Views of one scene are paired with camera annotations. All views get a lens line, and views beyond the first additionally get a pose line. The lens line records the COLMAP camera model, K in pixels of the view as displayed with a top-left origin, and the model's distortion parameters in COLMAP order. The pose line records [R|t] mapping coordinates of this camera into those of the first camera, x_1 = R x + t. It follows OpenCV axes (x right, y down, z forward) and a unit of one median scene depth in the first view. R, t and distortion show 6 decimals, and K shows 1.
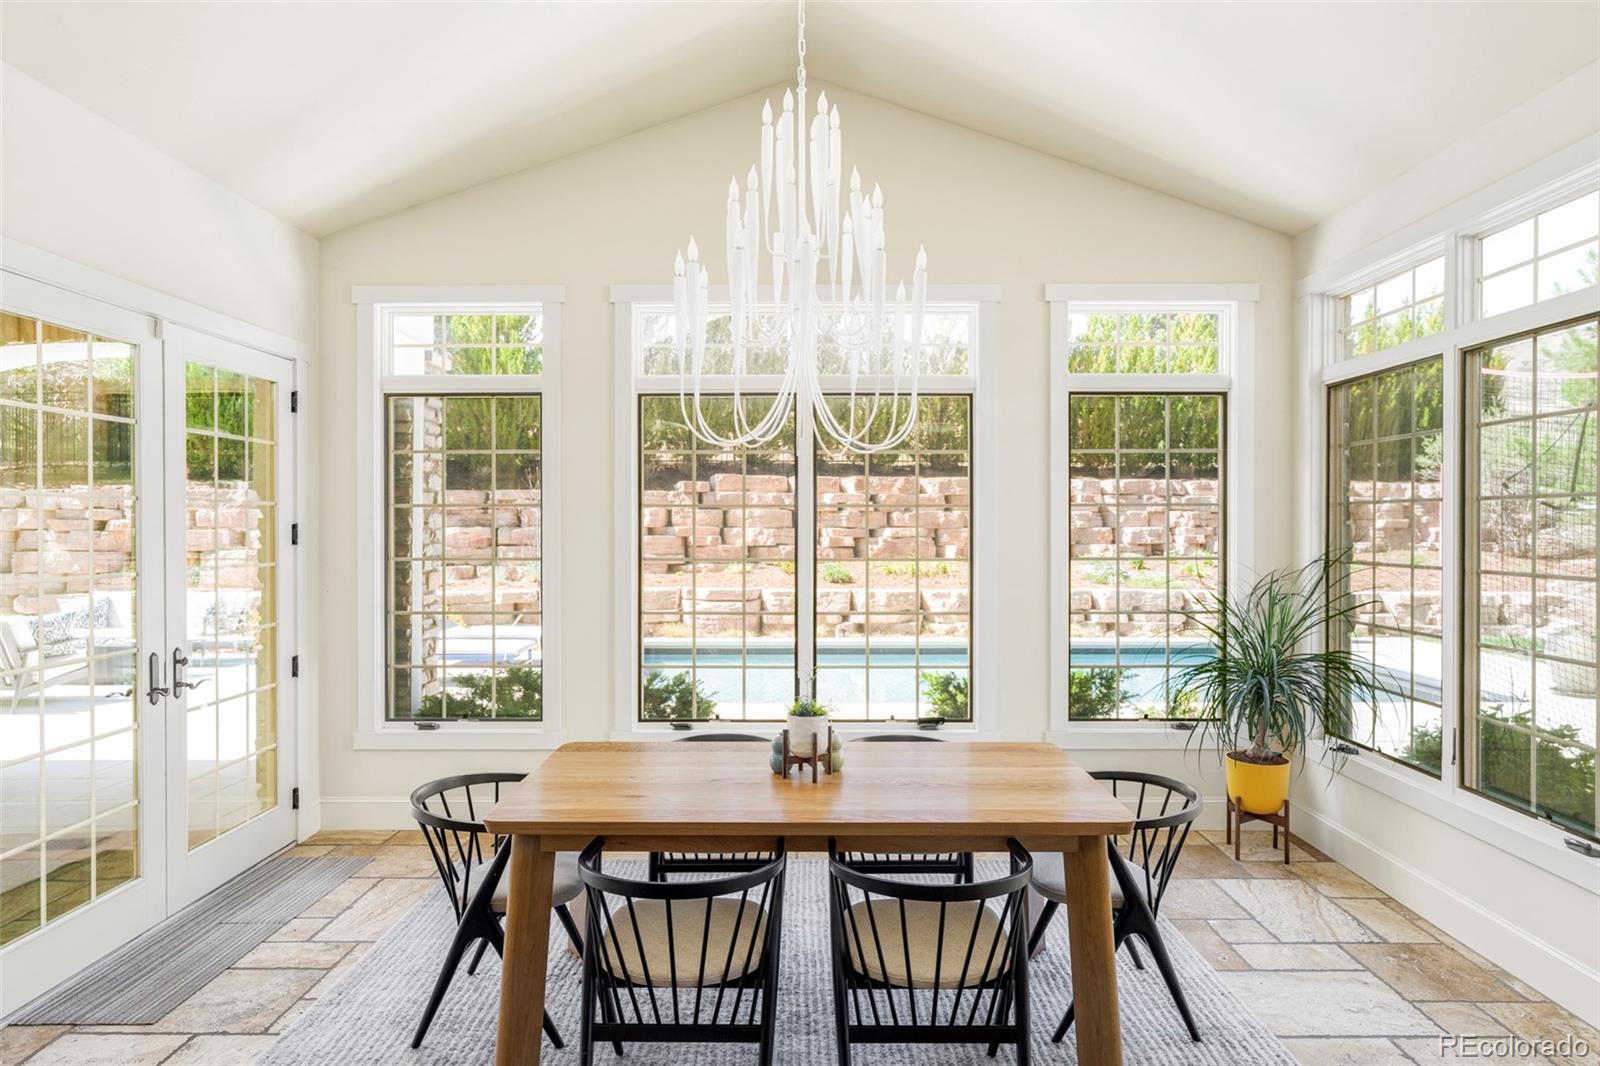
lens RADIAL K [[900.7, 0, 800.0], [0, 900.7, 533.0], [0, 0, 1]] dist [0.000509, -0.000057]
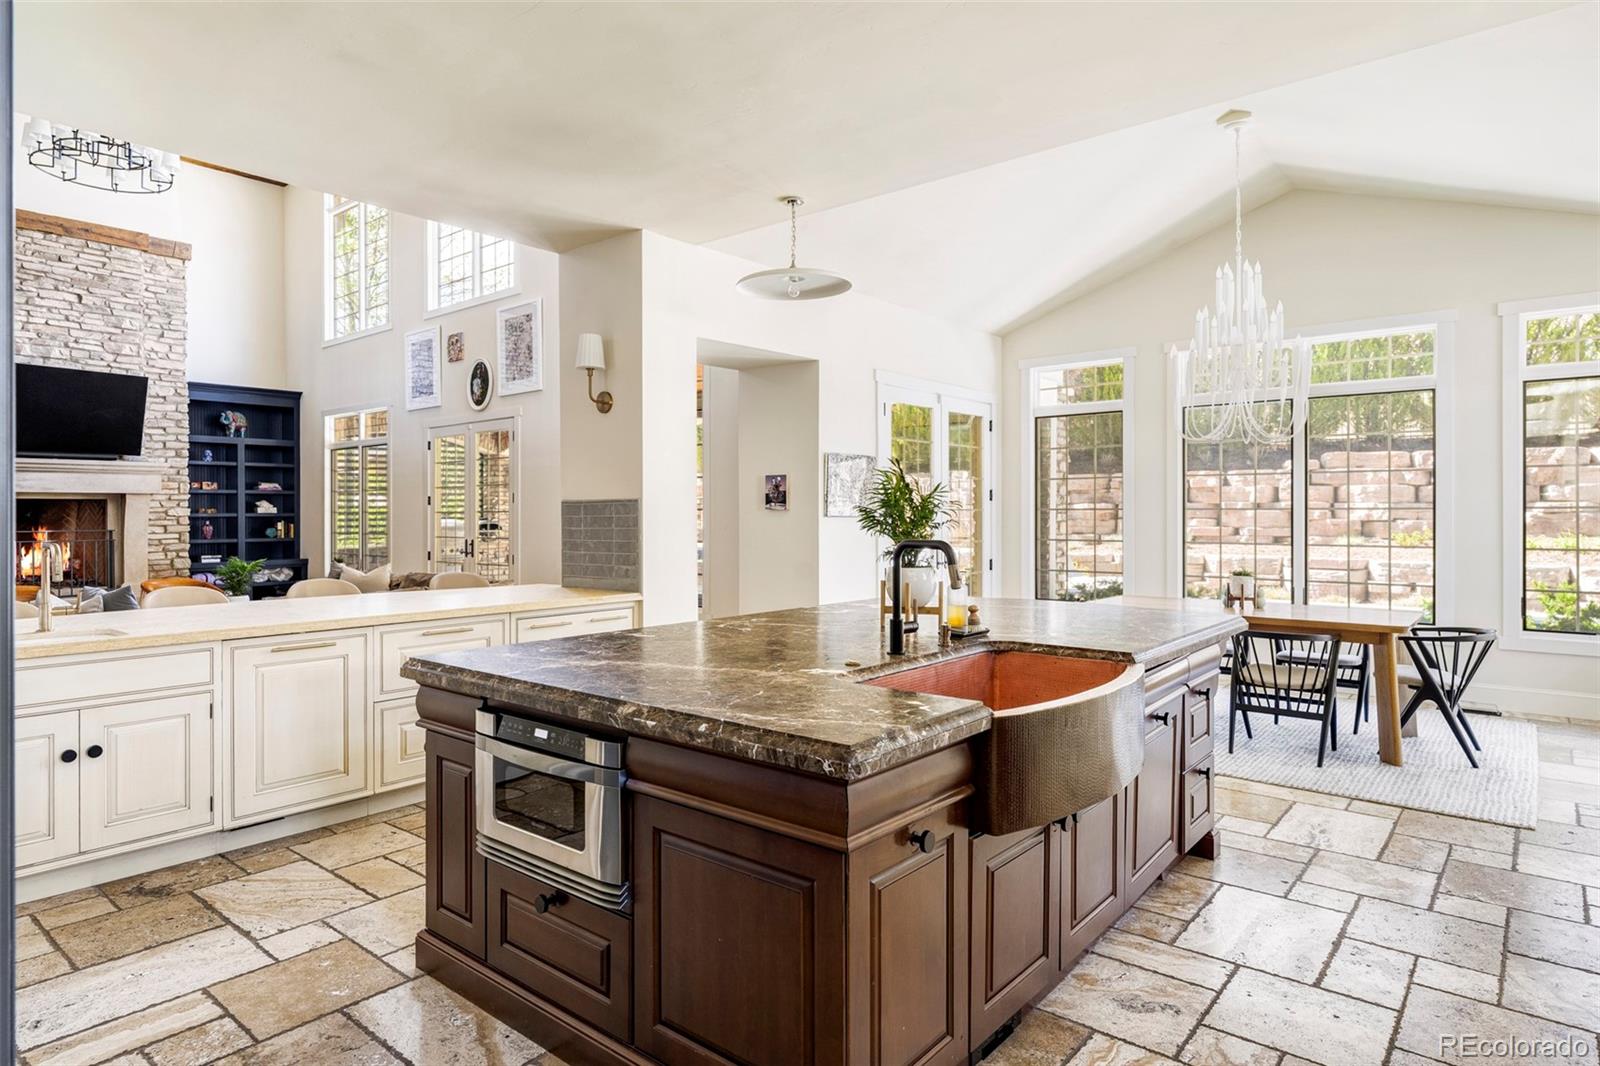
lens RADIAL K [[902.5, 0, 800.4], [0, 902.5, 515.6], [0, 0, 1]] dist [0.013689, 0.001088]
pose [[0.777879, 0.001133, -0.628414, 0.282116], [-0.004567, 0.999982, -0.003851, 0.046178], [0.628398, 0.005865, 0.777870, -0.638490]]
